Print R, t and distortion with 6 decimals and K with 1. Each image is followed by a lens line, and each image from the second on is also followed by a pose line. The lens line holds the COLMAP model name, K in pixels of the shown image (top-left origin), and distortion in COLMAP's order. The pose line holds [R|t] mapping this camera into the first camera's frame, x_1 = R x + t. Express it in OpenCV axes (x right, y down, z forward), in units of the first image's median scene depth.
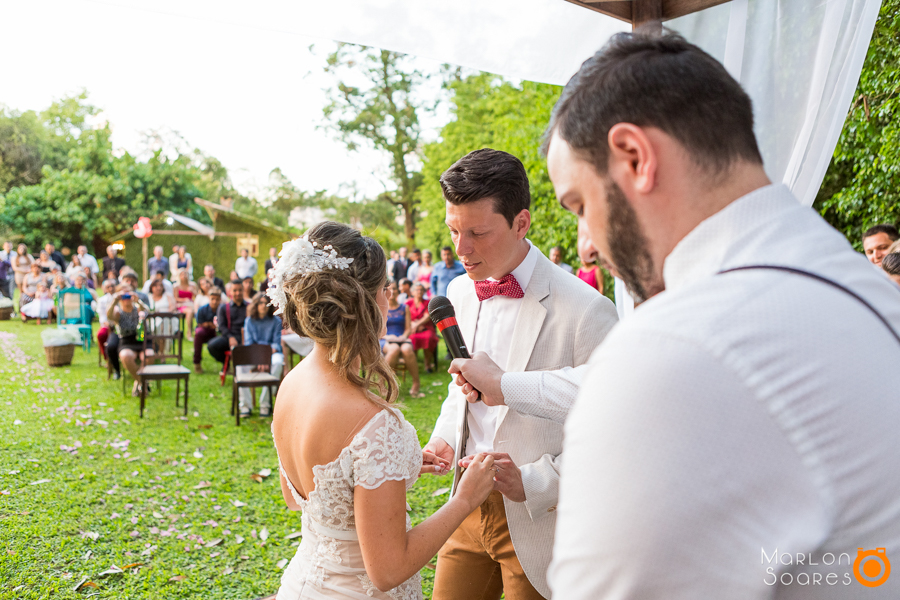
lens RADIAL K [[680.8, 0, 450.9], [0, 680.8, 297.2], [0, 0, 1]] dist [-0.003590, -0.000026]
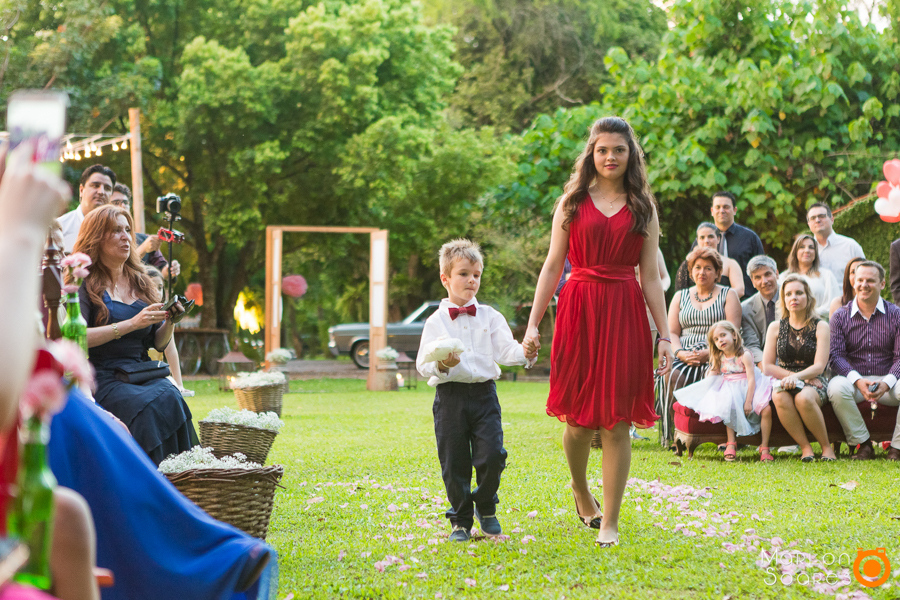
lens RADIAL K [[1821.7, 0, 449.9], [0, 1821.7, 299.8], [0, 0, 1]] dist [-0.014963, 0.000000]
pose [[0.837549, -0.030988, -0.545483, -0.149555], [-0.014828, 0.996733, -0.079390, 0.017810], [0.546161, 0.074582, 0.834354, 0.161484]]
